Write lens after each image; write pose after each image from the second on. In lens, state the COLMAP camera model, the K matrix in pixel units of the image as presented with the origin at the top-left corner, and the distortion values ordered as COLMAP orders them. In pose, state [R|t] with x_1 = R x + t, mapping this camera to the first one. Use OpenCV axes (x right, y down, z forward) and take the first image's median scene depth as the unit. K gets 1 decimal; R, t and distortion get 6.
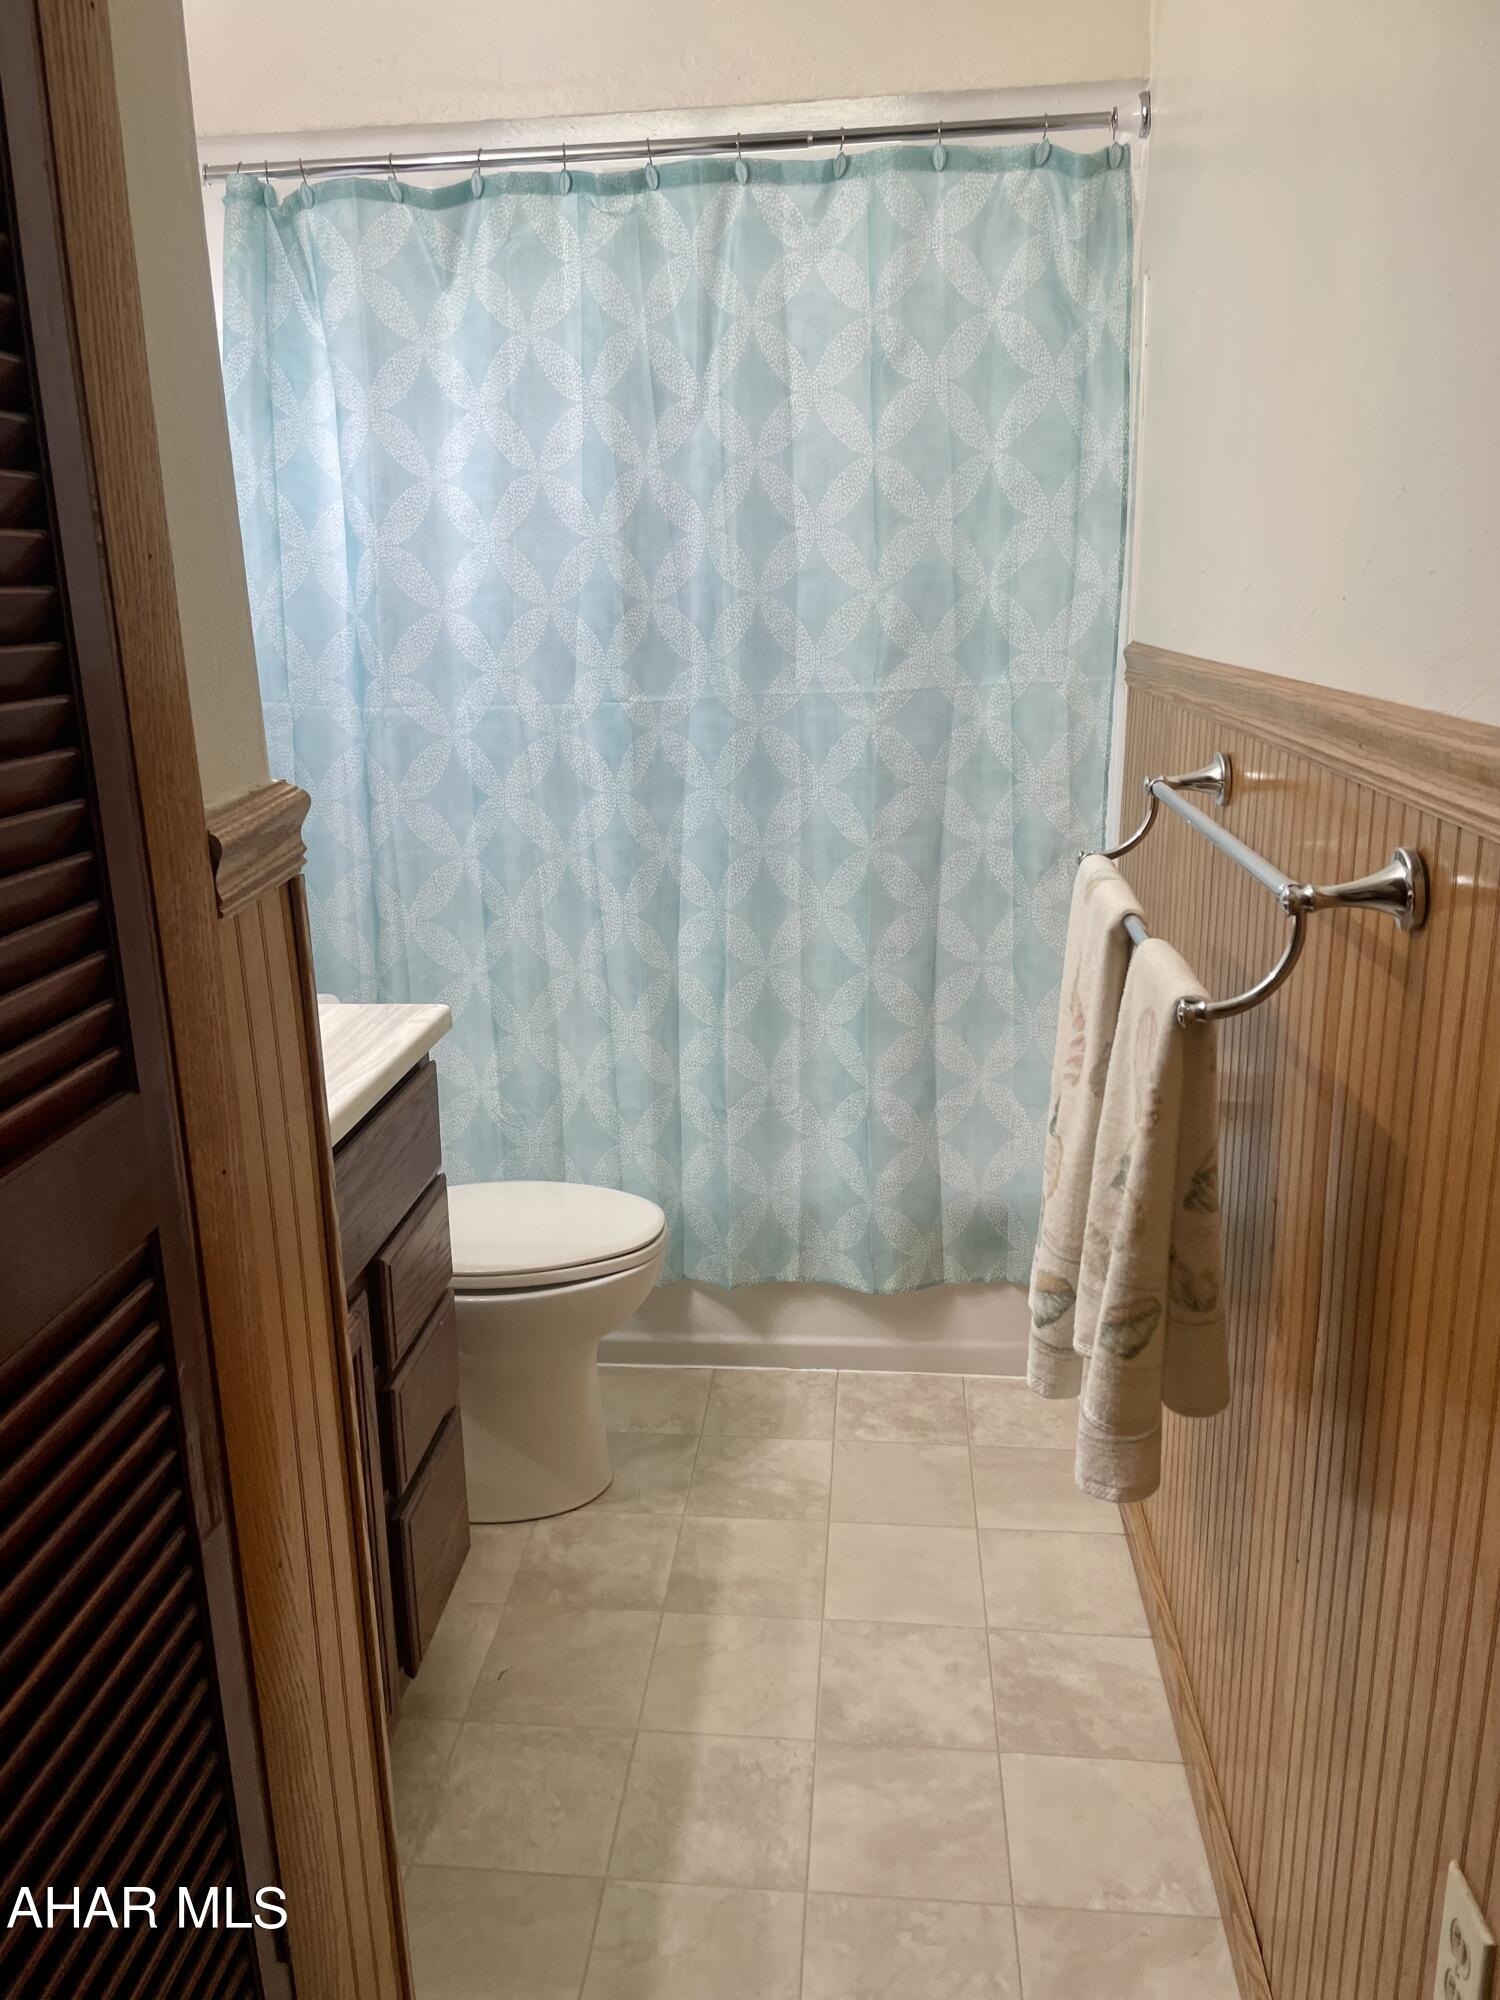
lens RADIAL K [[1529.0, 0, 740.1], [0, 1529.0, 1010.6], [0, 0, 1]] dist [0.055554, -0.060393]
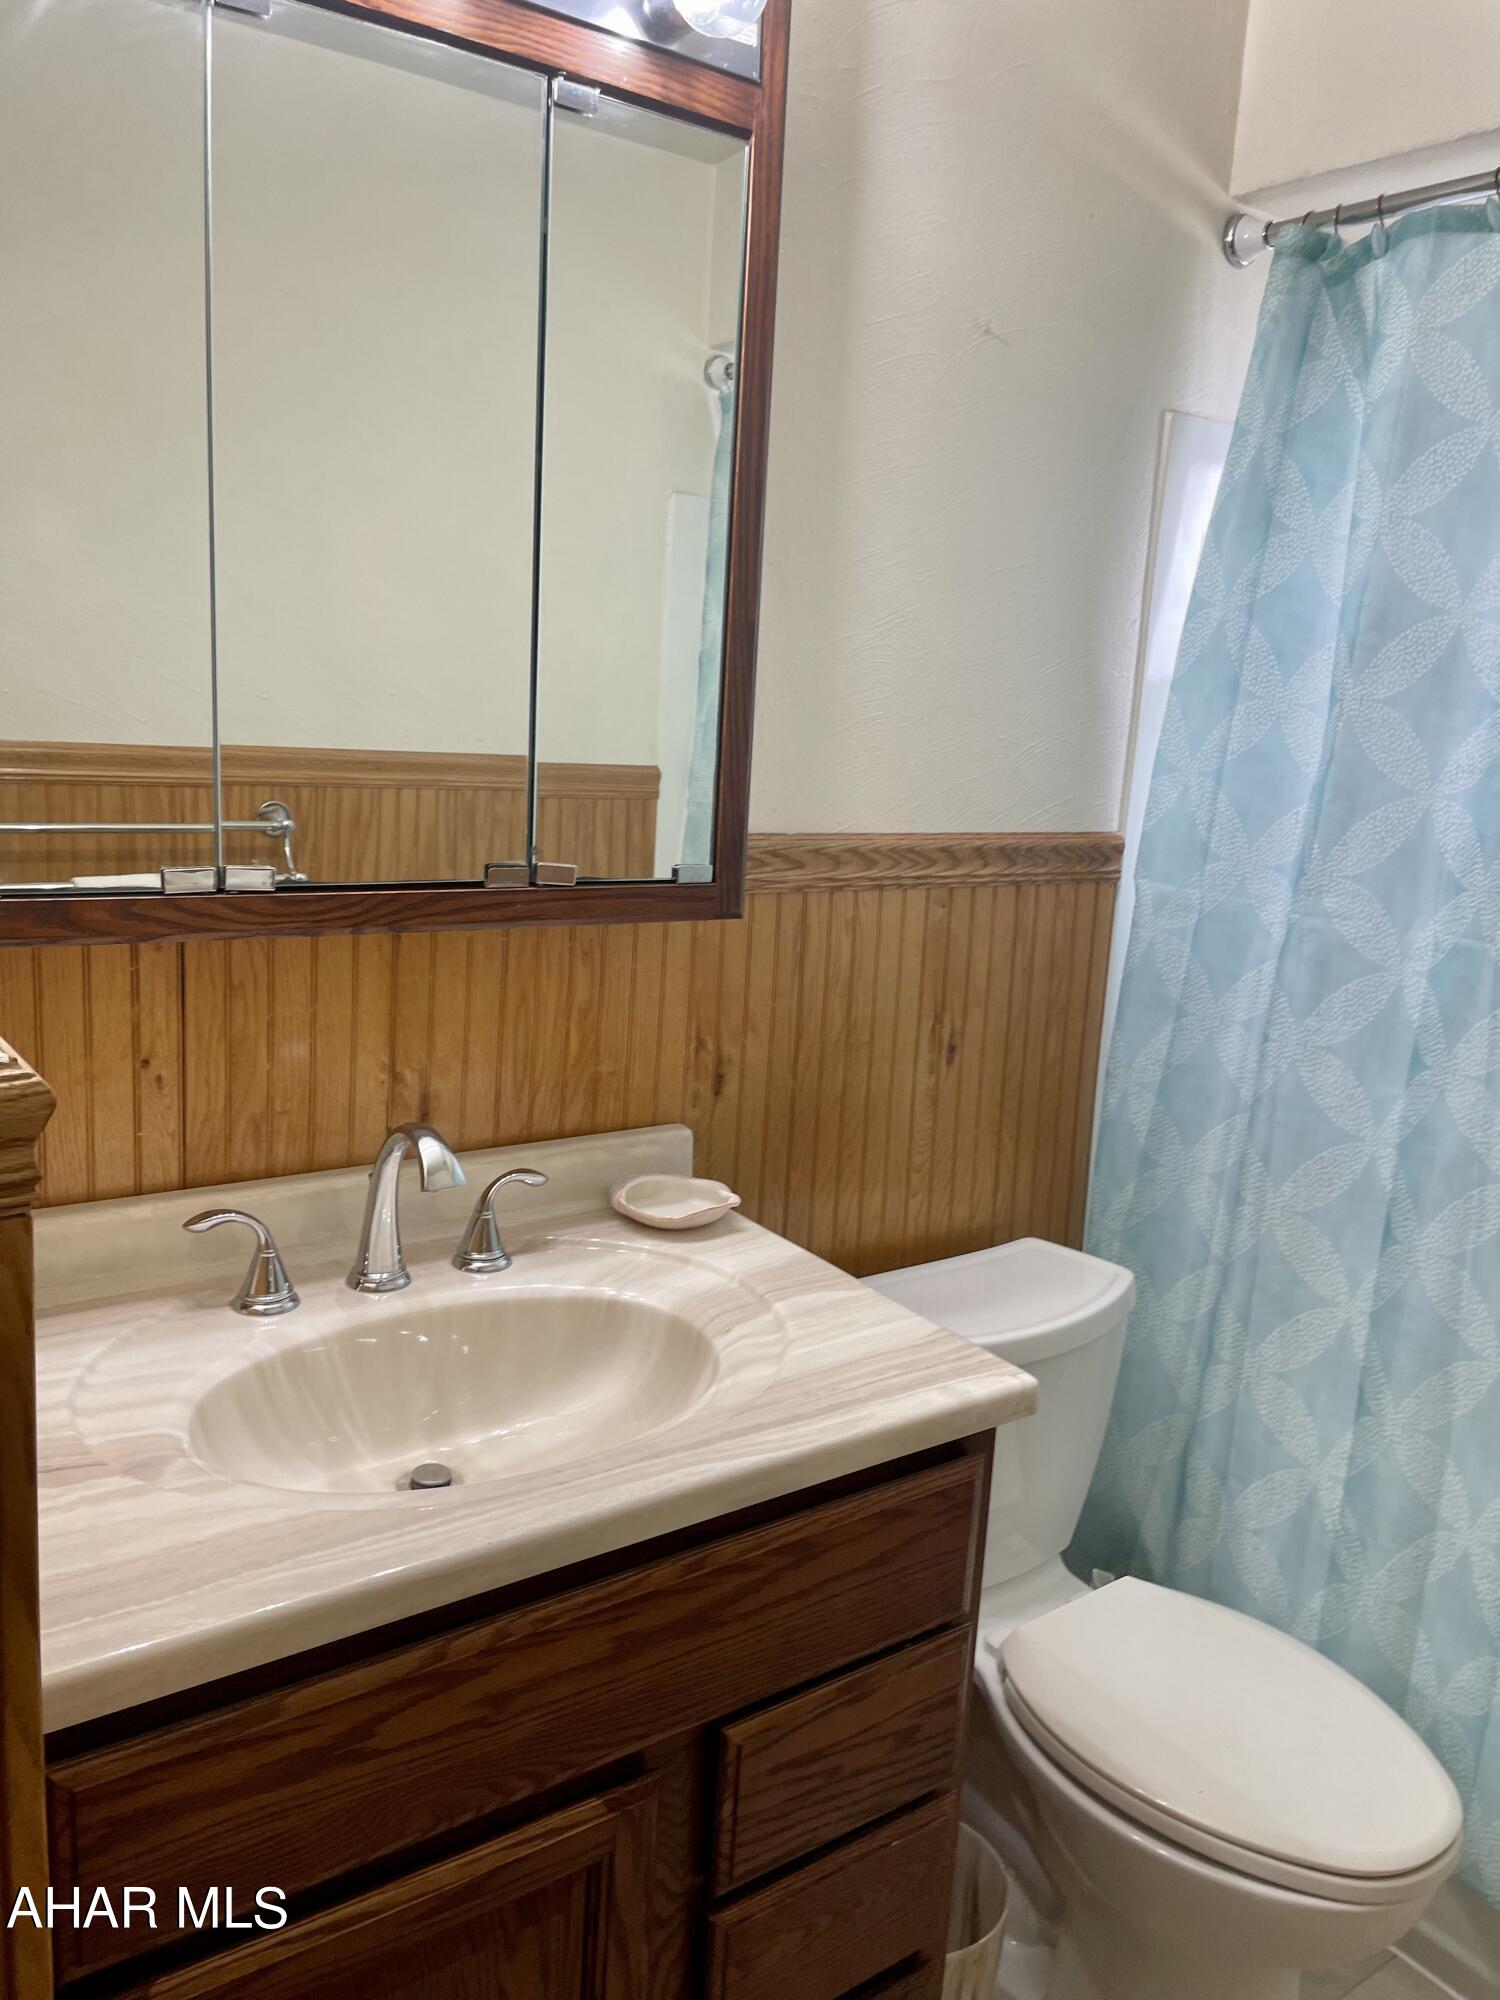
lens RADIAL K [[1529.0, 0, 758.7], [0, 1529.0, 983.6], [0, 0, 1]] dist [0.055554, -0.060393]
pose [[0.664622, 0.199681, -0.720003, 0.123390], [-0.275993, 0.961087, 0.011777, -0.103746], [0.694338, 0.190889, 0.693871, 0.325746]]
